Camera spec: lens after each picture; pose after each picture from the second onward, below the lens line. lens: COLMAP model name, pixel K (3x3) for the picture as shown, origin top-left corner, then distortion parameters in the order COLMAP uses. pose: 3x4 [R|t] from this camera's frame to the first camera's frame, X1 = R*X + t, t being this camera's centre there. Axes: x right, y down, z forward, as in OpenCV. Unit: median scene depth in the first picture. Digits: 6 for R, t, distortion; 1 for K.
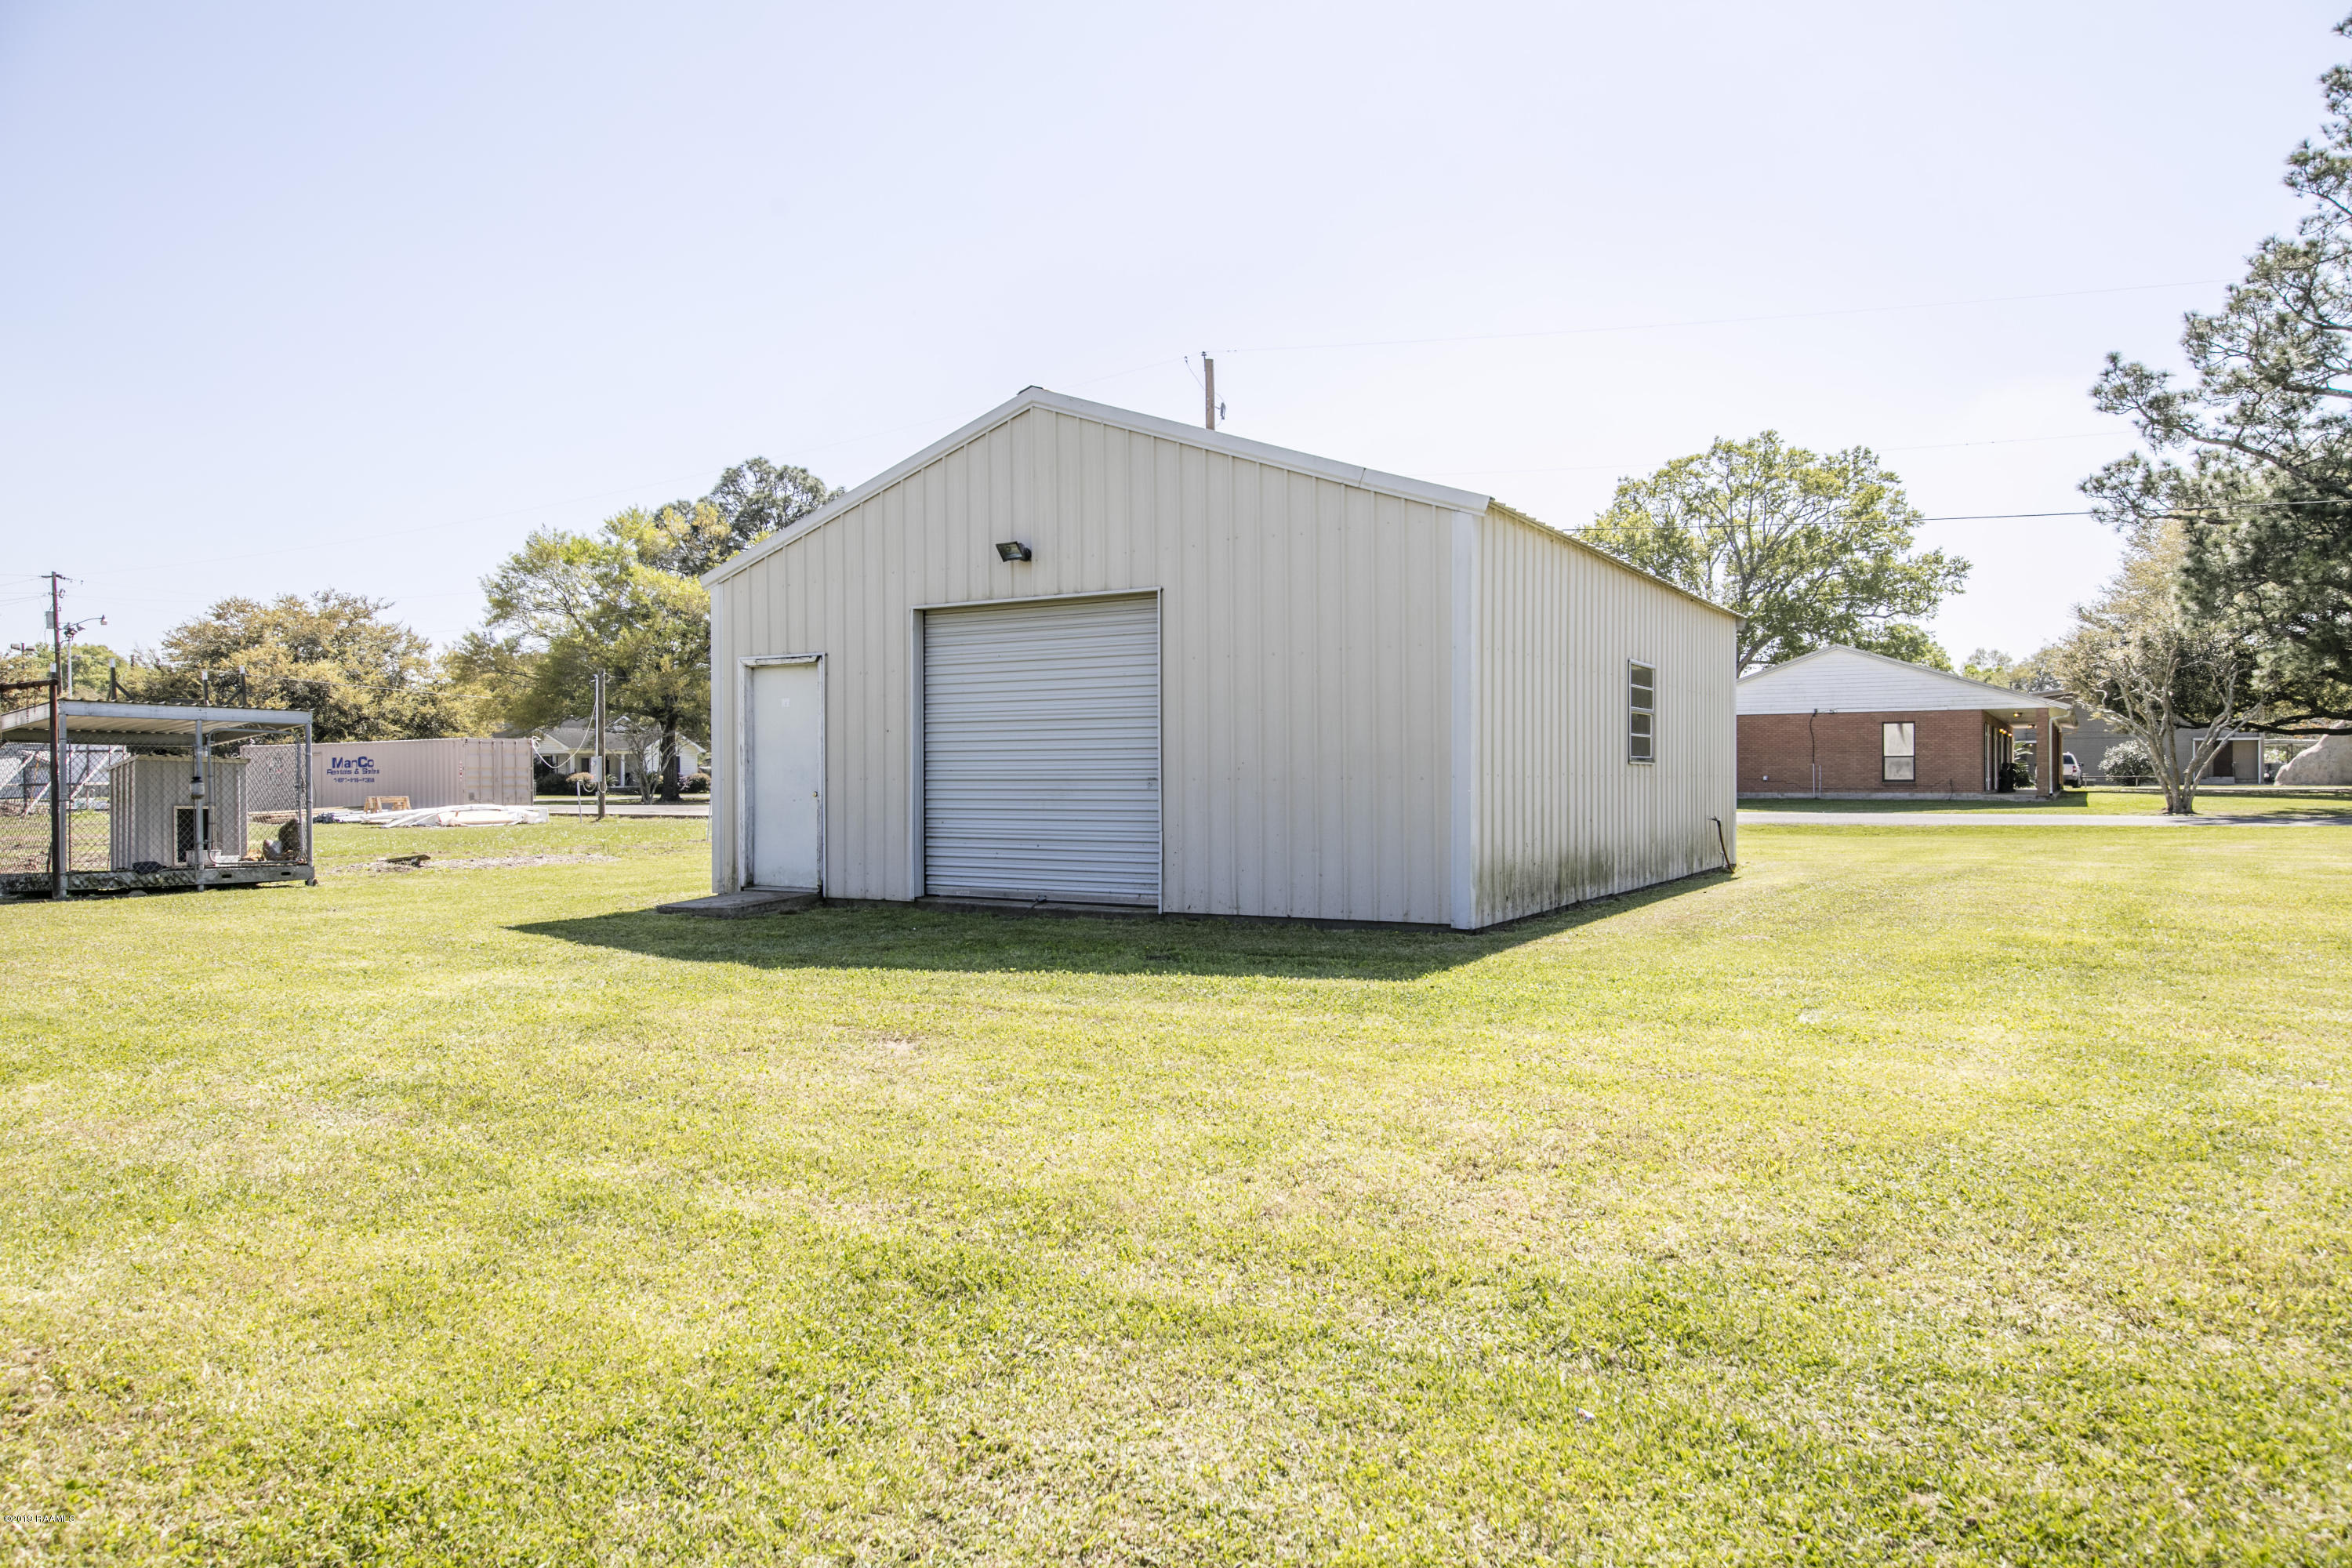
lens RADIAL K [[1538.6, 0, 1176.0], [0, 1538.6, 784.0], [0, 0, 1]] dist [0.011637, 0.003800]
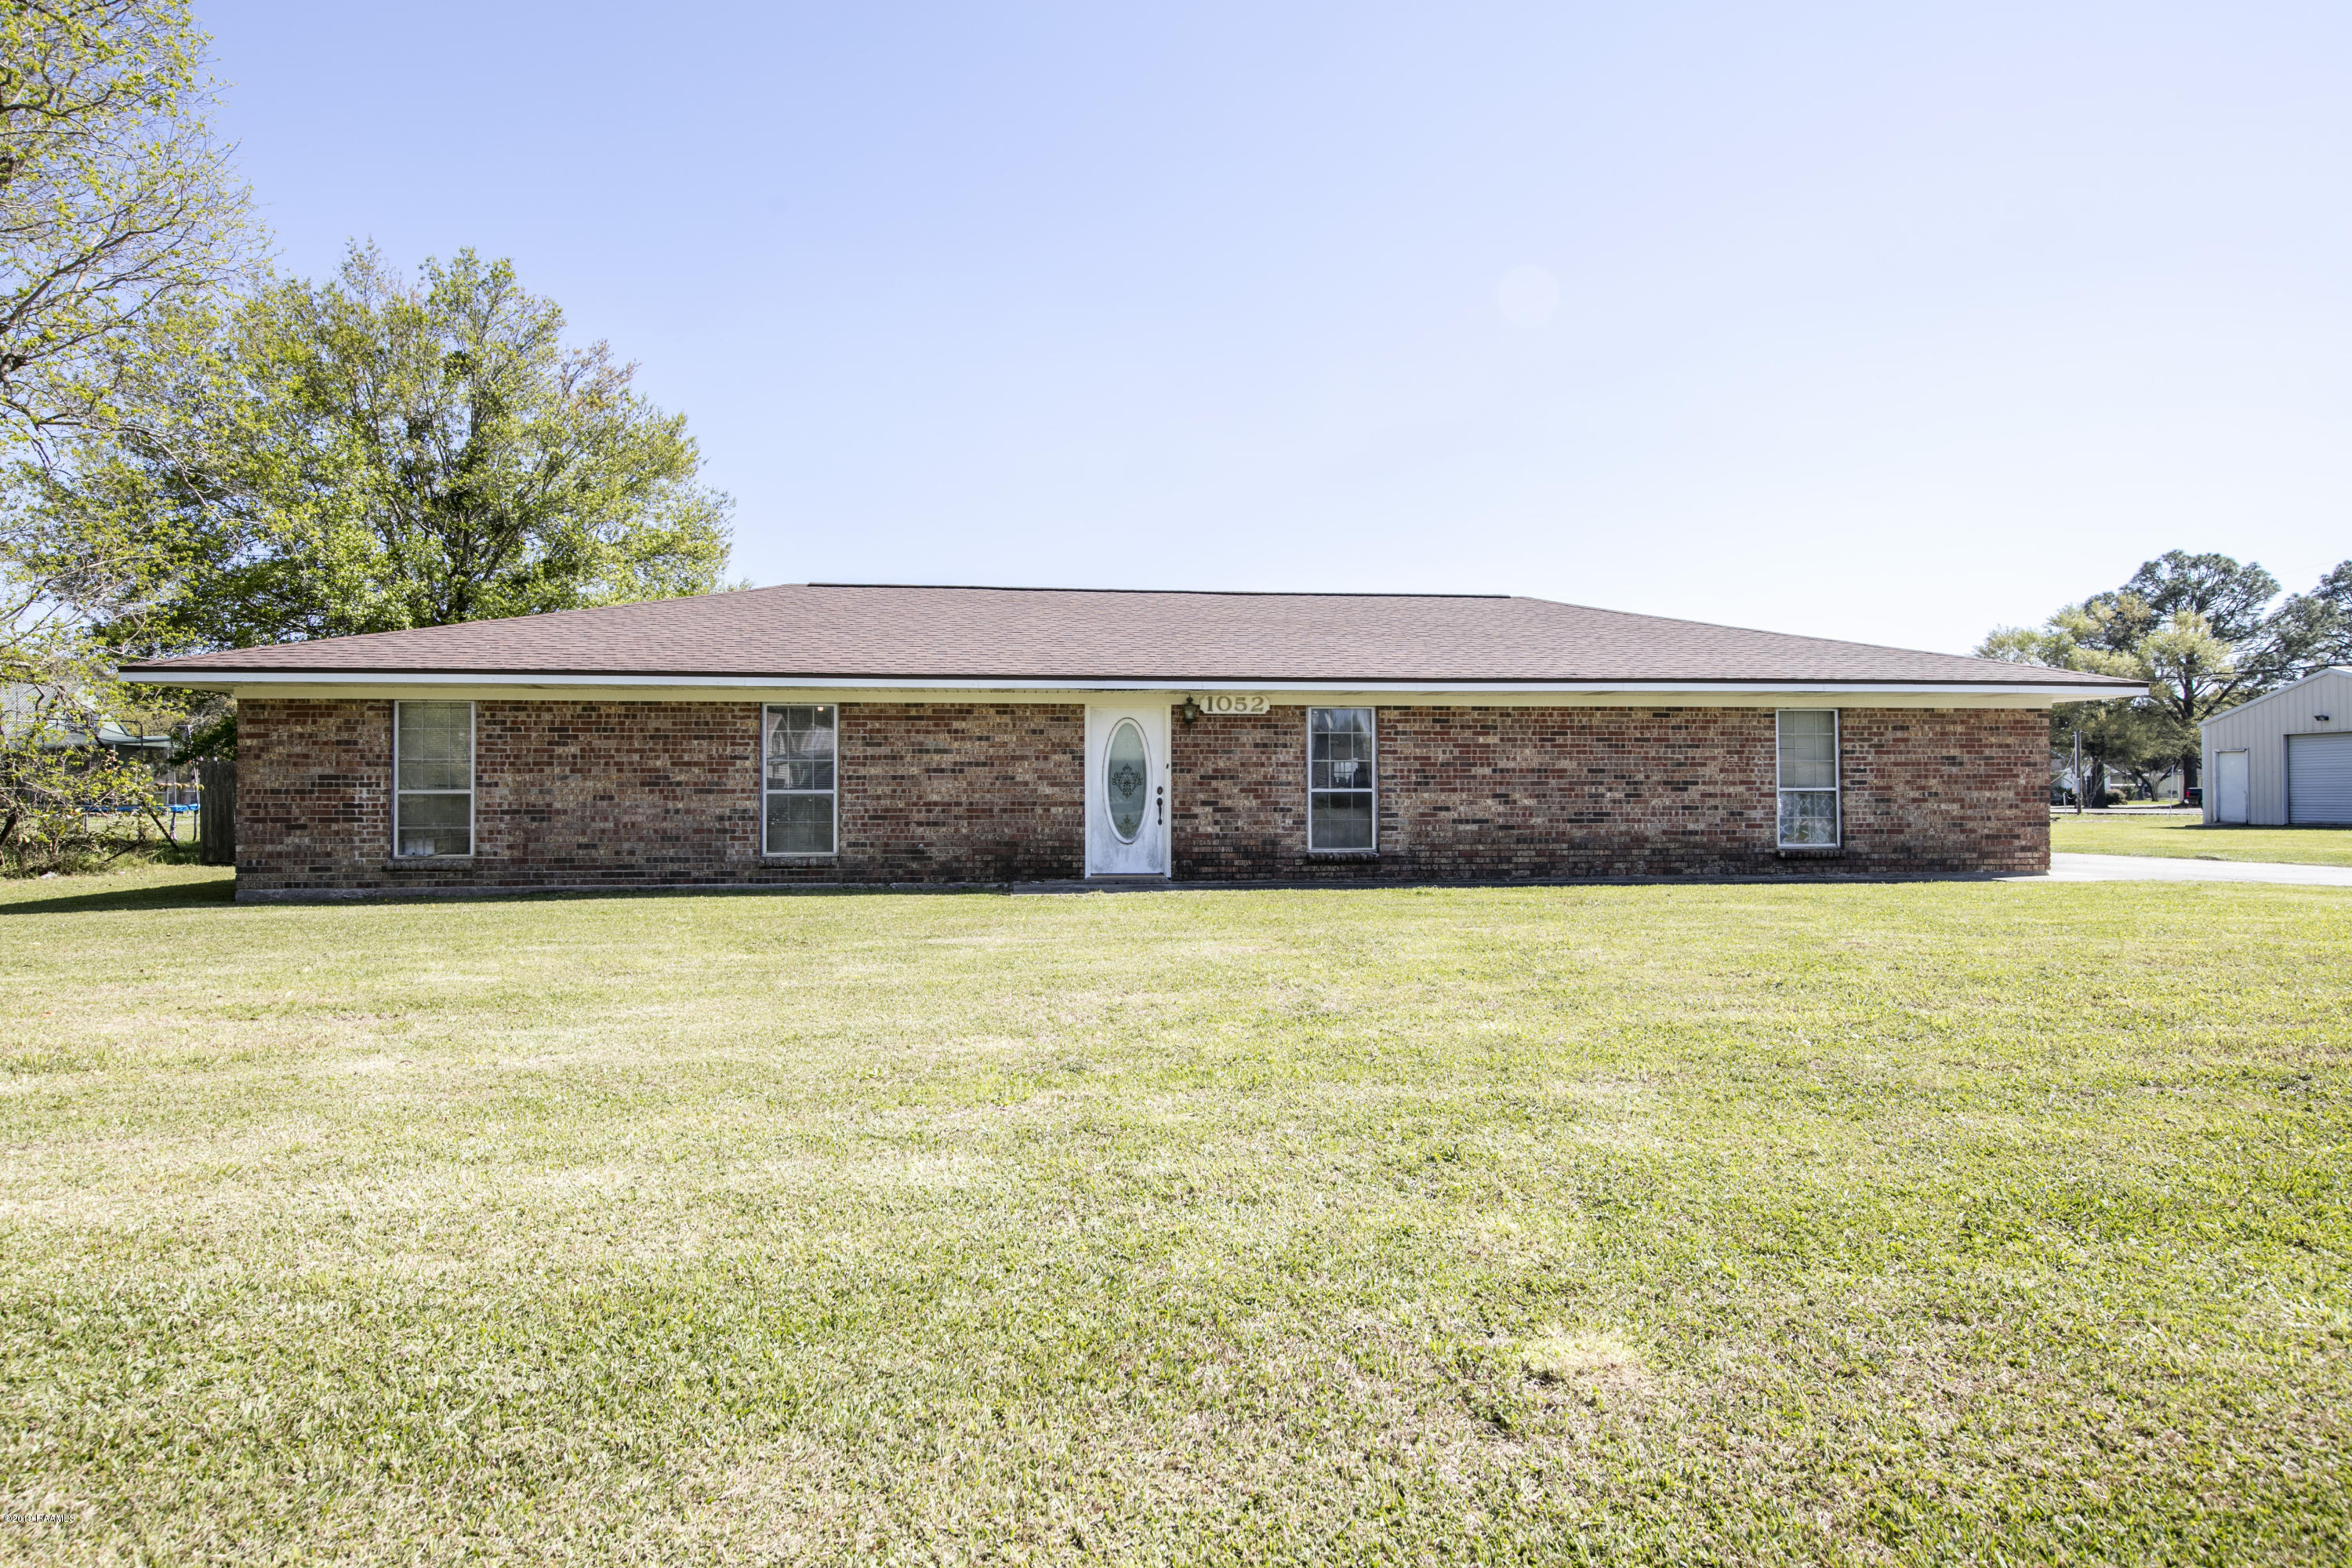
lens RADIAL K [[1289.1, 0, 1176.0], [0, 1289.1, 784.0], [0, 0, 1]] dist [0.010819, -0.000564]
pose [[0.615451, -0.007790, -0.788136, 0.081980], [-0.002875, 0.999922, -0.012129, 0.004579], [0.788170, 0.009731, 0.615381, -0.376043]]
